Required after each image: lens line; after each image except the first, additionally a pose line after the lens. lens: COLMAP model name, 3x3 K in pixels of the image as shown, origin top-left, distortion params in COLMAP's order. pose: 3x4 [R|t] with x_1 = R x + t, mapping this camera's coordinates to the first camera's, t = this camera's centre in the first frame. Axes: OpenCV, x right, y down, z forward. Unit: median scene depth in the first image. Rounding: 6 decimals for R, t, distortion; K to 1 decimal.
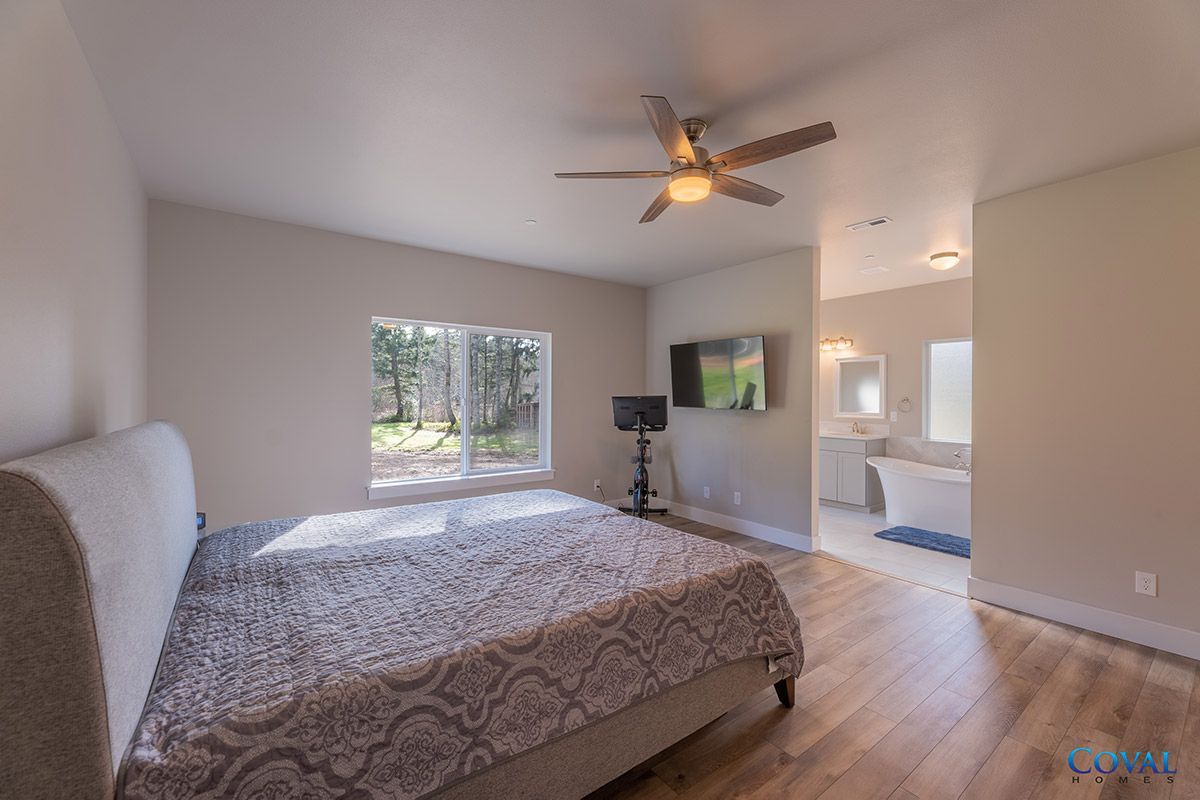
lens RADIAL K [[489.9, 0, 606.5], [0, 489.9, 395.0], [0, 0, 1]] dist [-0.001051, -0.000064]
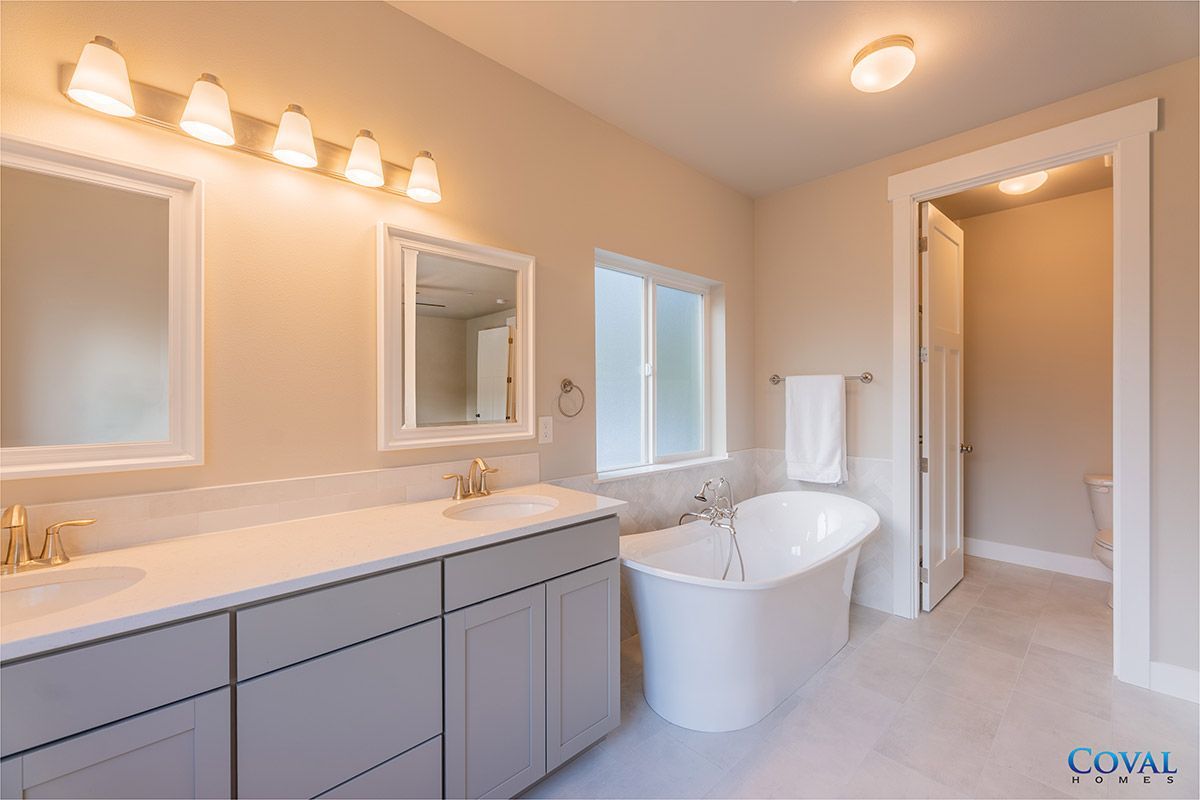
lens RADIAL K [[489.9, 0, 606.5], [0, 489.9, 395.0], [0, 0, 1]] dist [-0.001051, -0.000064]
pose [[-0.112678, -0.003125, 0.993627, 0.206154], [0.001233, 0.999994, 0.003285, 0.015869], [-0.993631, 0.001595, -0.112674, 0.986374]]
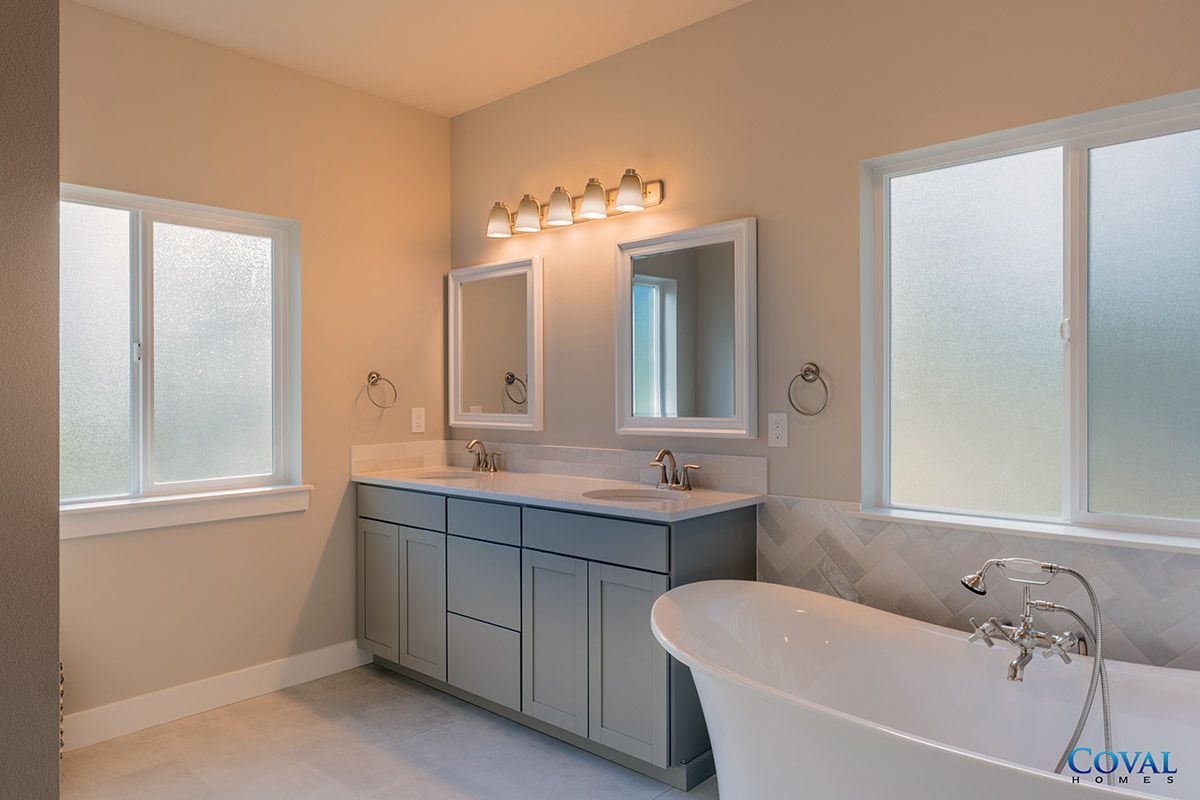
lens RADIAL K [[792.7, 0, 594.7], [0, 792.7, 402.1], [0, 0, 1]] dist [0.002248, 0.001686]
pose [[0.983186, -0.010788, 0.182287, 0.388616], [0.008875, 0.999897, 0.011310, 0.020776], [-0.182390, -0.009502, 0.983180, 0.548211]]
